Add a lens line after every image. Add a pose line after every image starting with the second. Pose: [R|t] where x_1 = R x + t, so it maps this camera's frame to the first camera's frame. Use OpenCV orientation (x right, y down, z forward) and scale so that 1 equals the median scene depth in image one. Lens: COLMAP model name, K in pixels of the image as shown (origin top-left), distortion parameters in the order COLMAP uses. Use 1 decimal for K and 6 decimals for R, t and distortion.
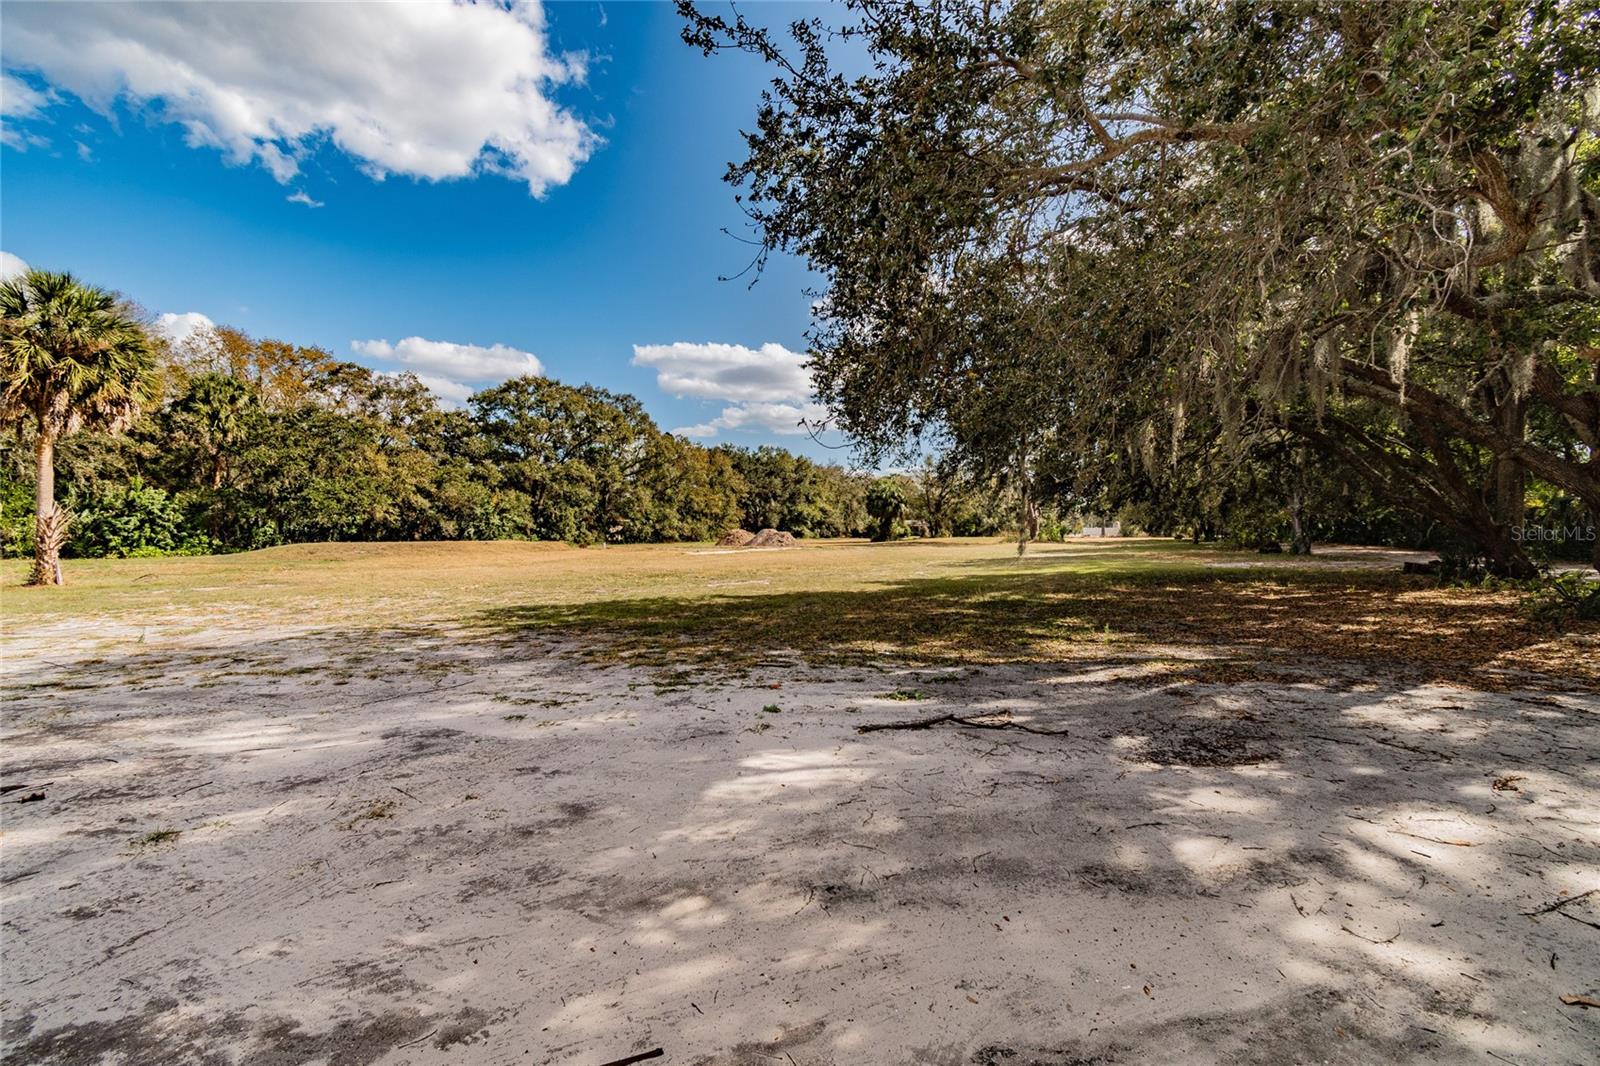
lens RADIAL K [[669.2, 0, 787.4], [0, 669.2, 529.3], [0, 0, 1]] dist [-0.001459, -0.000084]
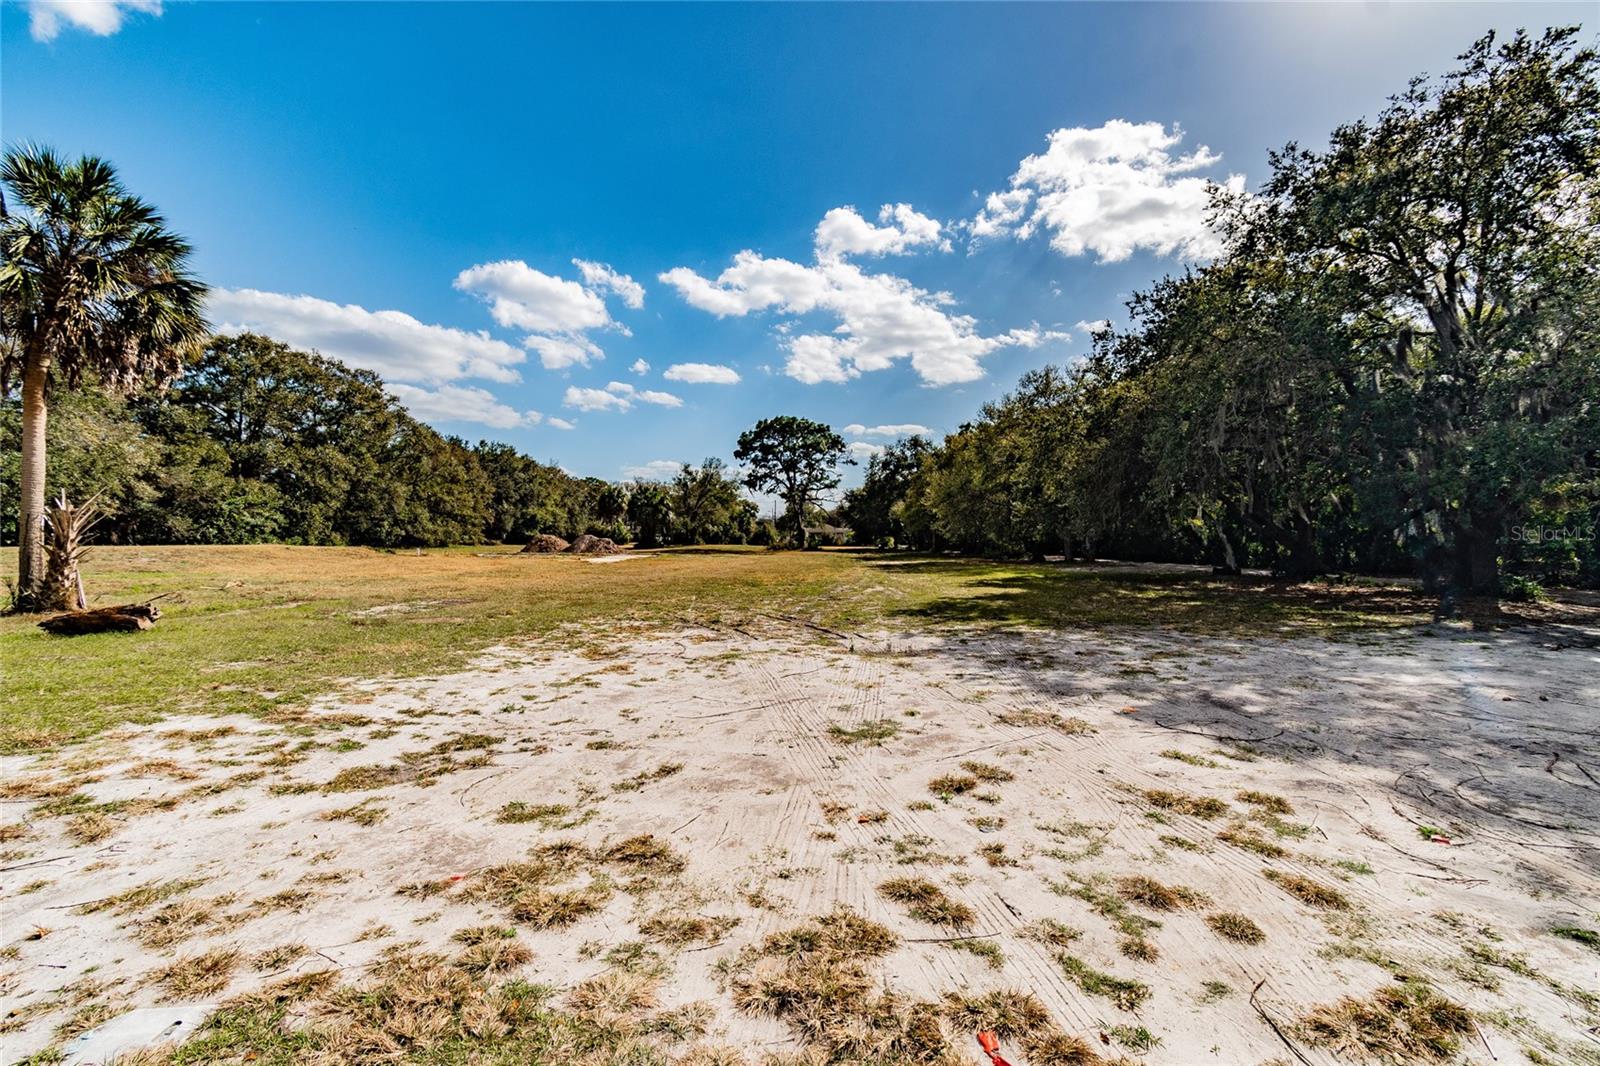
lens RADIAL K [[680.8, 0, 800.0], [0, 680.8, 533.0], [0, 0, 1]] dist [-0.000477, 0.000199]
pose [[0.857108, 0.020485, 0.514730, -0.369556], [-0.019488, 0.999783, -0.007338, -0.003844], [-0.514769, -0.003742, 0.857321, -0.006868]]
